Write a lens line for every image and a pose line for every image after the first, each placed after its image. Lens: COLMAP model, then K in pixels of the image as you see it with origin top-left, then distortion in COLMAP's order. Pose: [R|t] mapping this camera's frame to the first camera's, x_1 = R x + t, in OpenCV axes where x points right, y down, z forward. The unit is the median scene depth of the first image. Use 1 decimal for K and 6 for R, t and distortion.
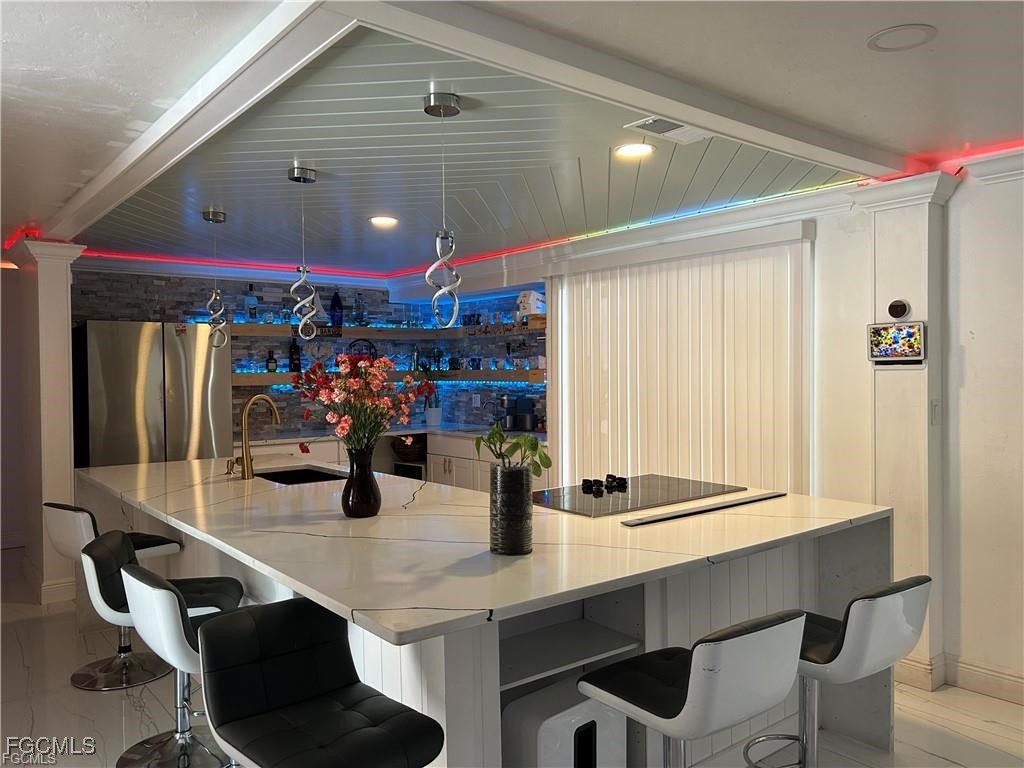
lens RADIAL K [[757.0, 0, 512.6], [0, 757.0, 389.0], [0, 0, 1]] dist [0.034746, -0.003256]
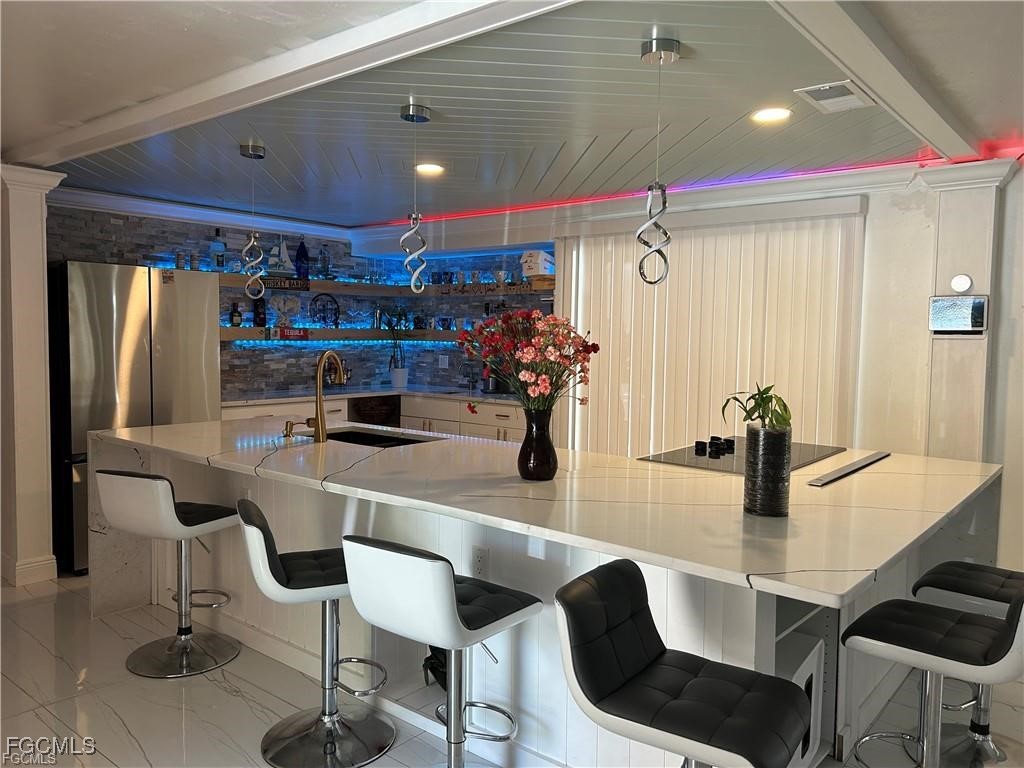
lens RADIAL K [[761.5, 0, 506.3], [0, 761.5, 379.6], [0, 0, 1]] dist [0.030296, -0.003427]
pose [[0.979327, 0.012554, 0.201892, -0.204617], [-0.019800, 0.999229, 0.033911, 0.004490], [-0.201311, -0.037208, 0.978821, 0.033912]]
